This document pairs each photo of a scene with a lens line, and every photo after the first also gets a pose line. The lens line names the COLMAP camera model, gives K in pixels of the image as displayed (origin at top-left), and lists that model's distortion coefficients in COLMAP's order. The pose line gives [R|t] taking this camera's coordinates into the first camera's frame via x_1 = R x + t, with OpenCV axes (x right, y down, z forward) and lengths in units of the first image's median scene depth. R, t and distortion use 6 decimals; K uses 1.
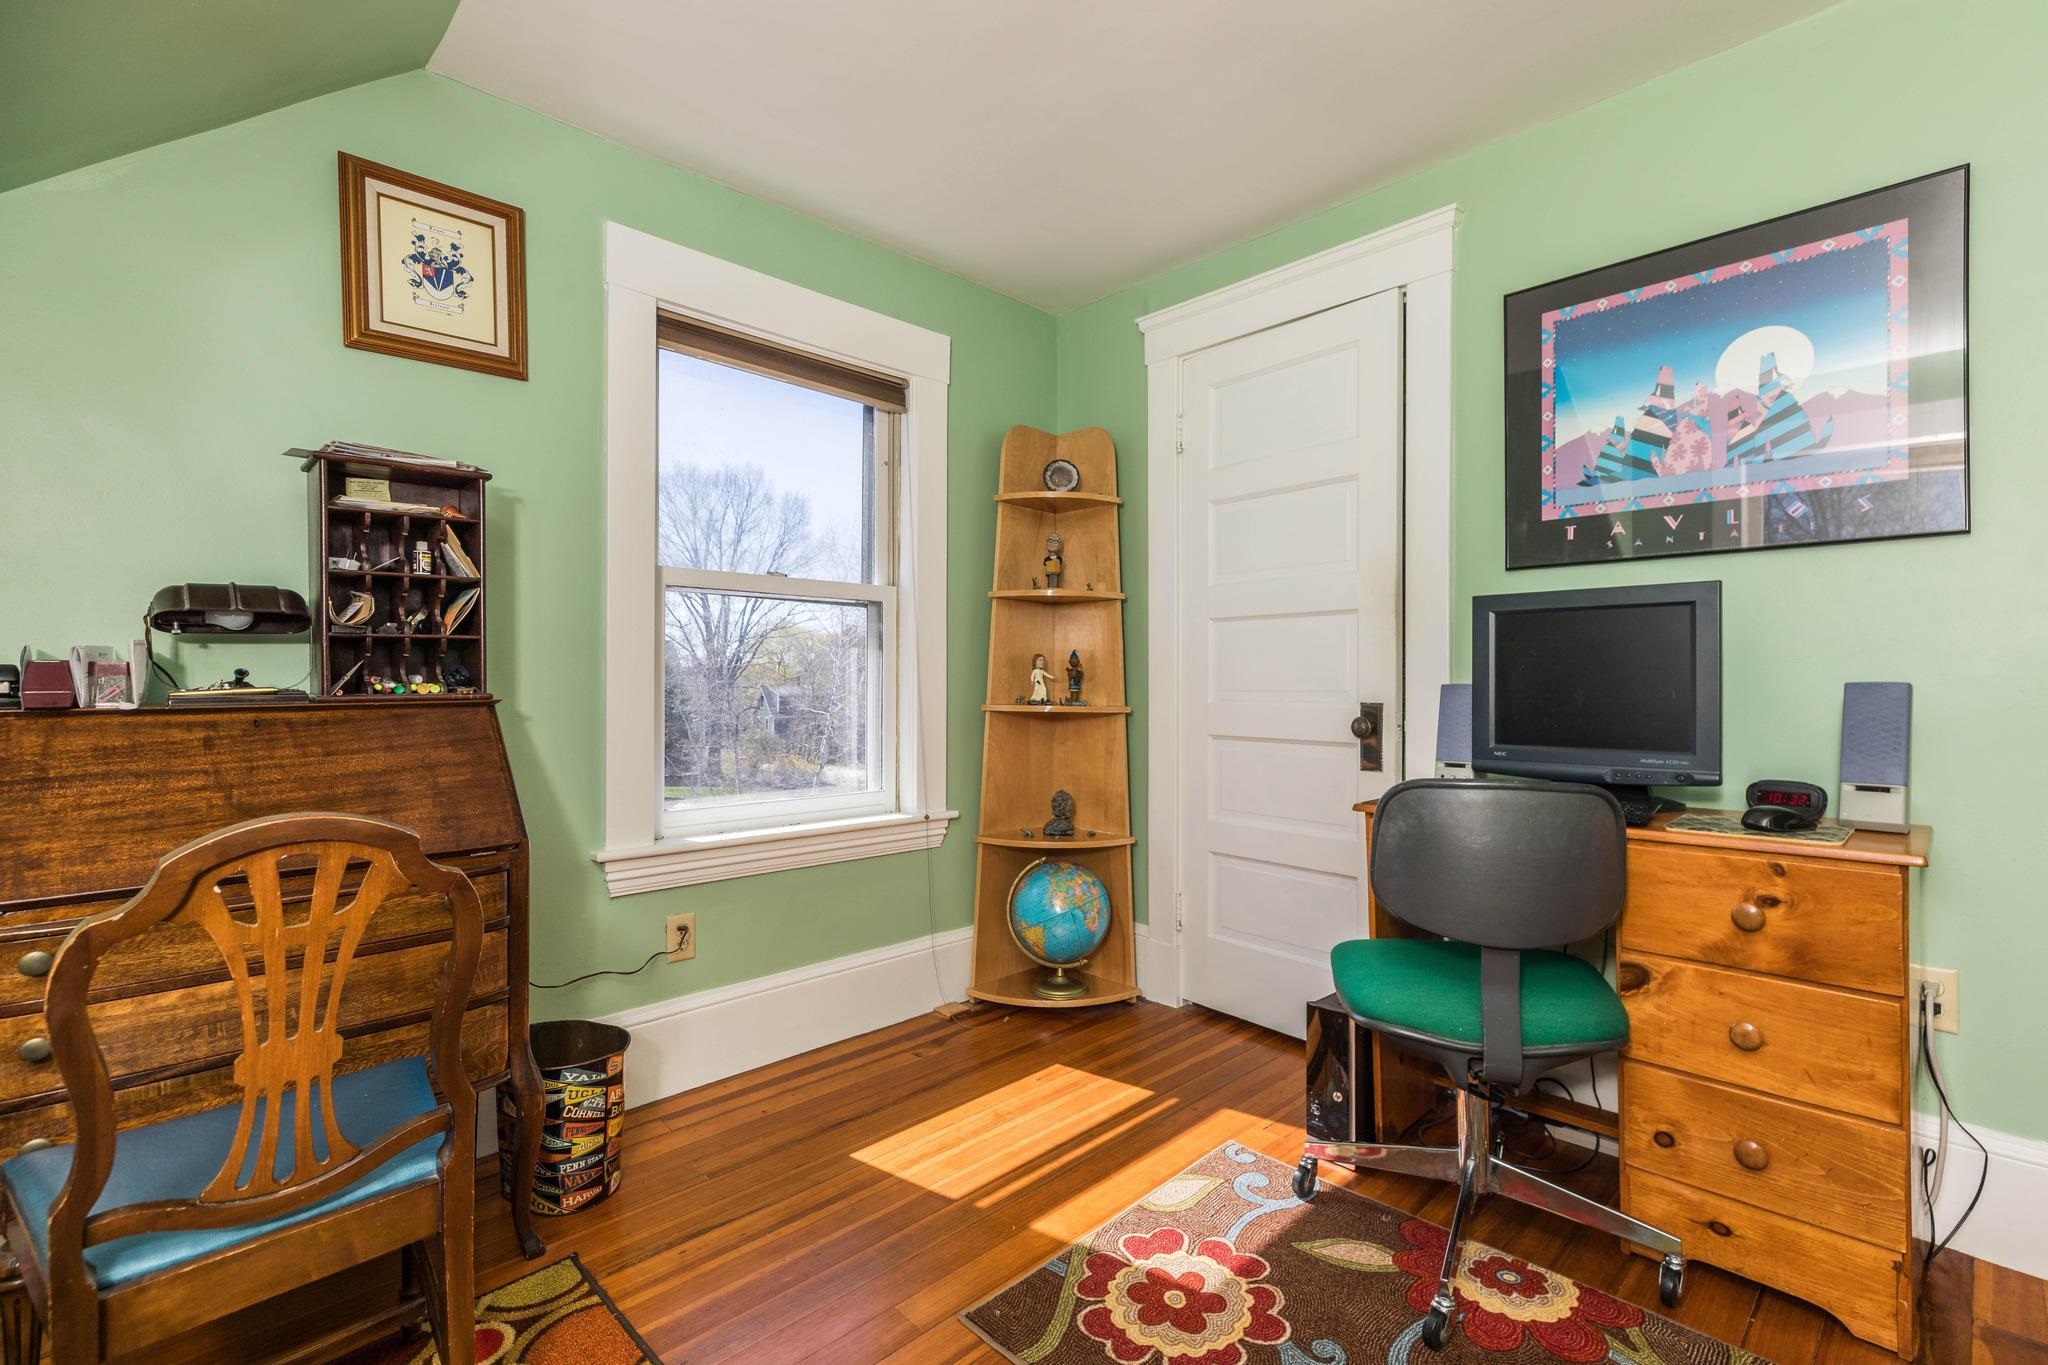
lens RADIAL K [[934.6, 0, 1031.6], [0, 934.6, 685.2], [0, 0, 1]] dist [0.005479, 0.000080]
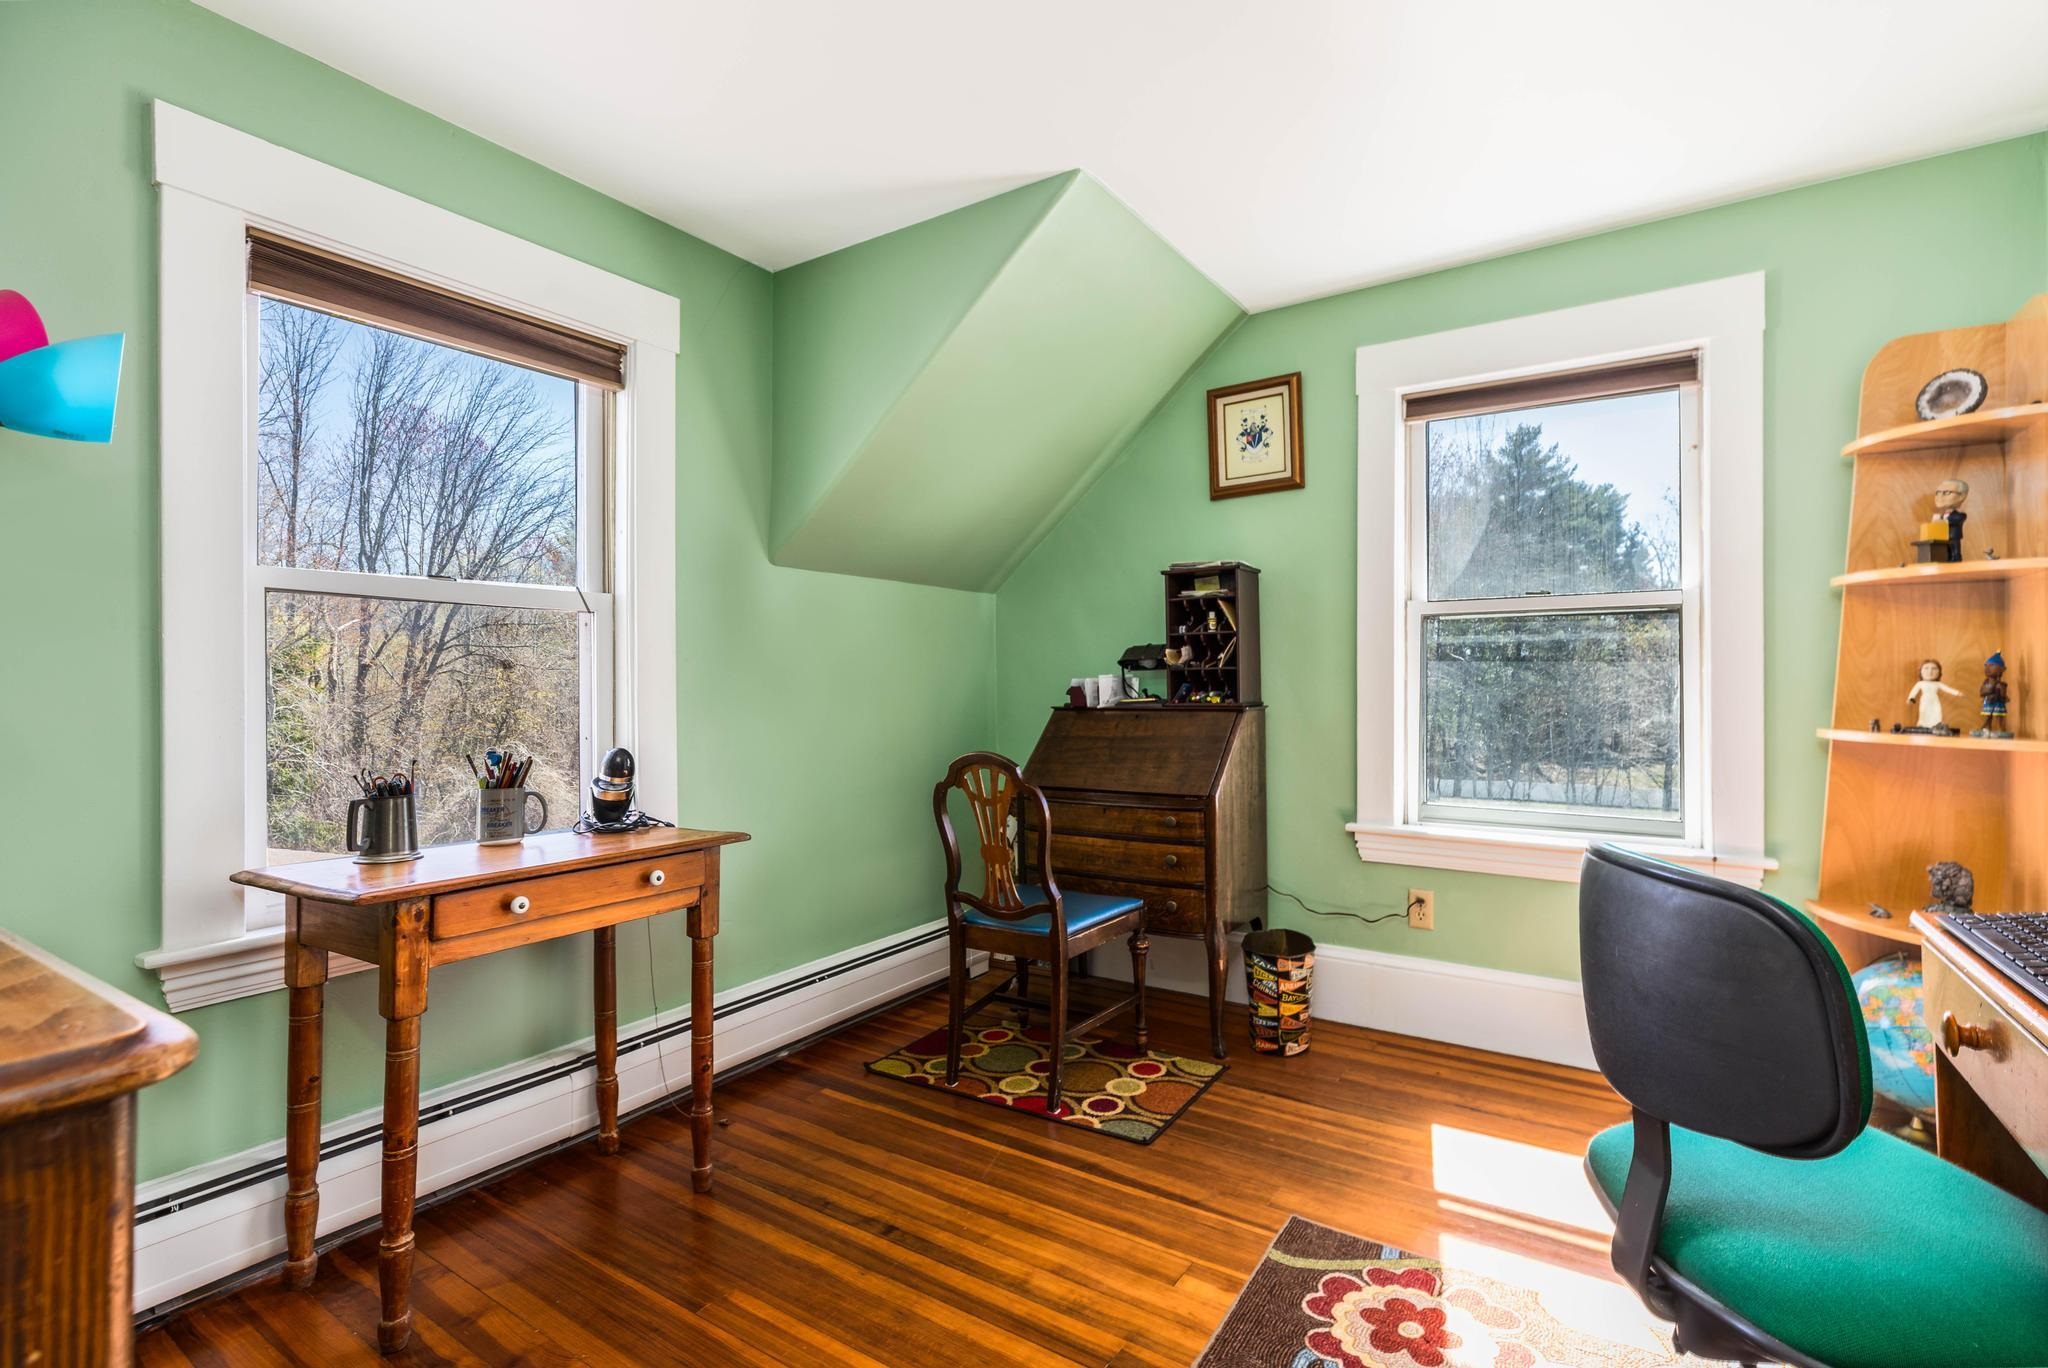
lens RADIAL K [[934.6, 0, 1043.1], [0, 934.6, 673.2], [0, 0, 1]] dist [0.005479, 0.000080]
pose [[0.198840, -0.013971, -0.979932, 0.932864], [-0.001612, 0.999892, -0.014583, -0.018824], [0.980031, 0.004479, 0.198796, 0.372927]]
